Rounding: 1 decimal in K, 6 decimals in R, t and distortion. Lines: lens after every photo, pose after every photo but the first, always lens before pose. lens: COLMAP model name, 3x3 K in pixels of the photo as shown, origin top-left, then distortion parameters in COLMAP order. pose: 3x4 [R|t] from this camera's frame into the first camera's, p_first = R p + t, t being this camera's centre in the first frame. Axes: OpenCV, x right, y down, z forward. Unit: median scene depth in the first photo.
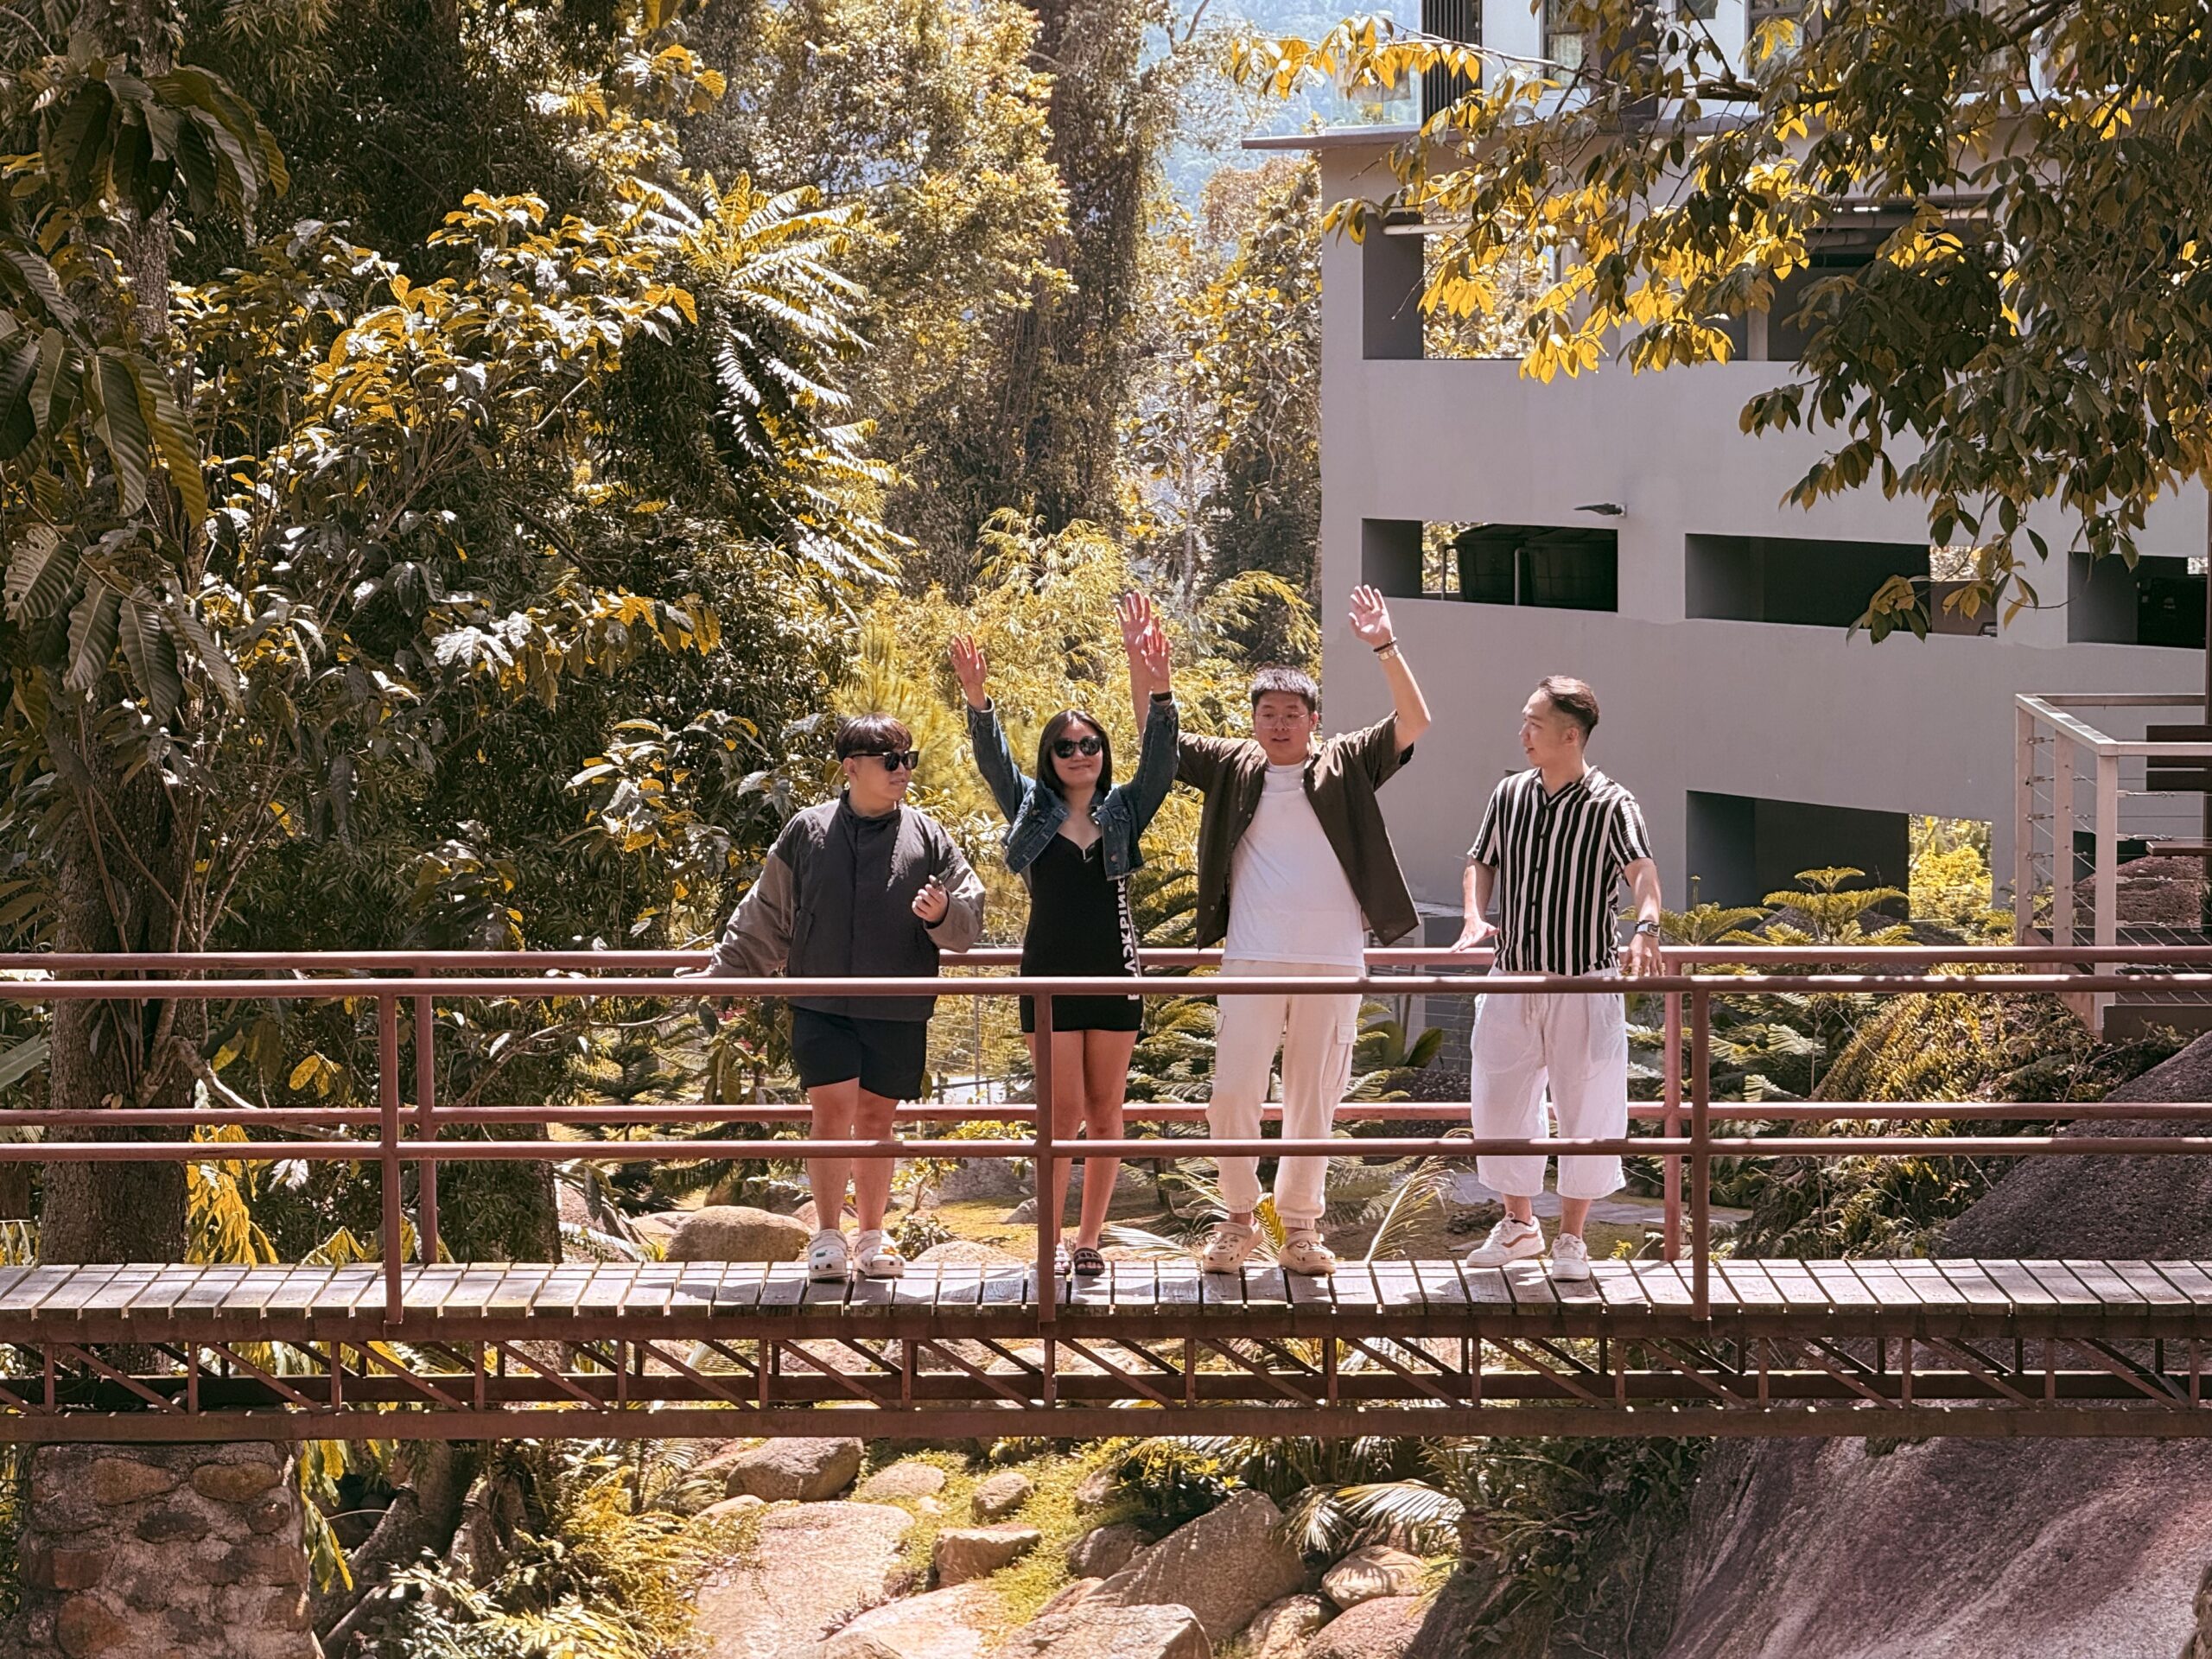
lens RADIAL K [[7746.9, 0, 1106.0], [0, 7746.9, 829.5], [0, 0, 1]] dist [0.182239, 1.973901]
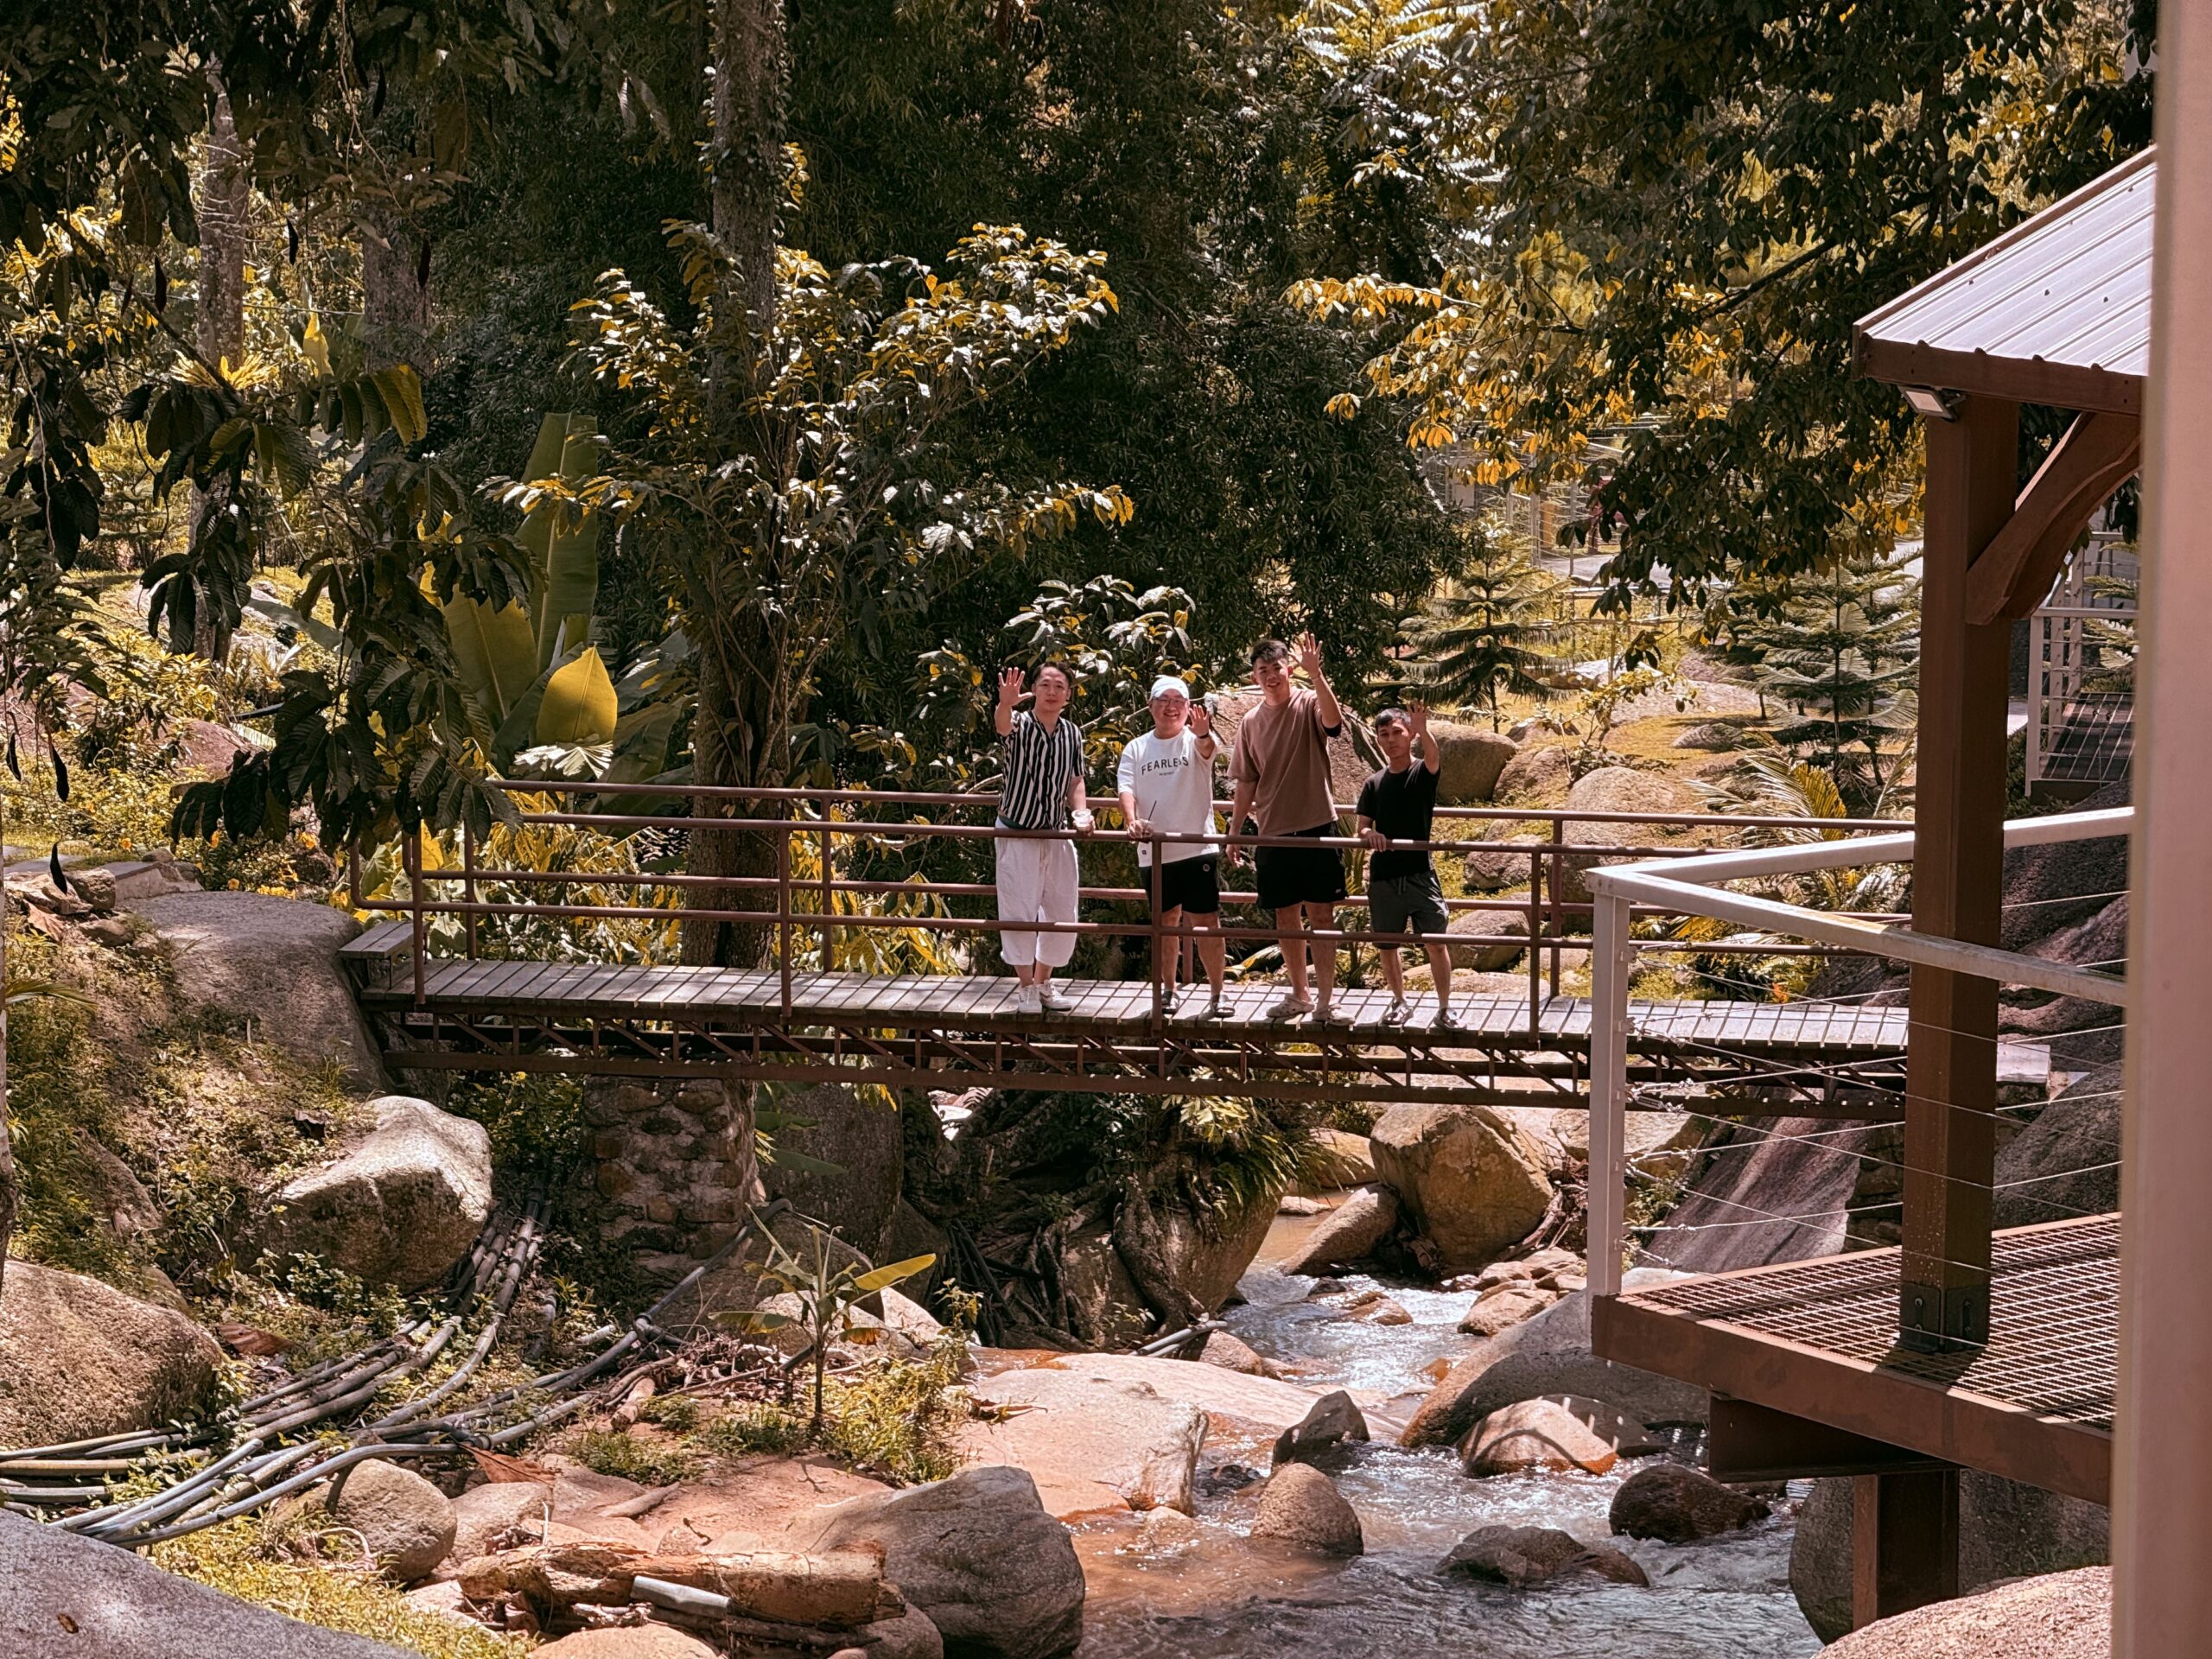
lens RADIAL K [[7744.2, 0, 1071.9], [0, 7744.2, 835.1], [0, 0, 1]] dist [0.130080, 4.206835]
pose [[0.987693, 0.035797, -0.152254, 0.179182], [-0.021121, 0.995066, 0.096937, -0.112799], [0.154973, -0.092528, 0.983576, -0.531776]]
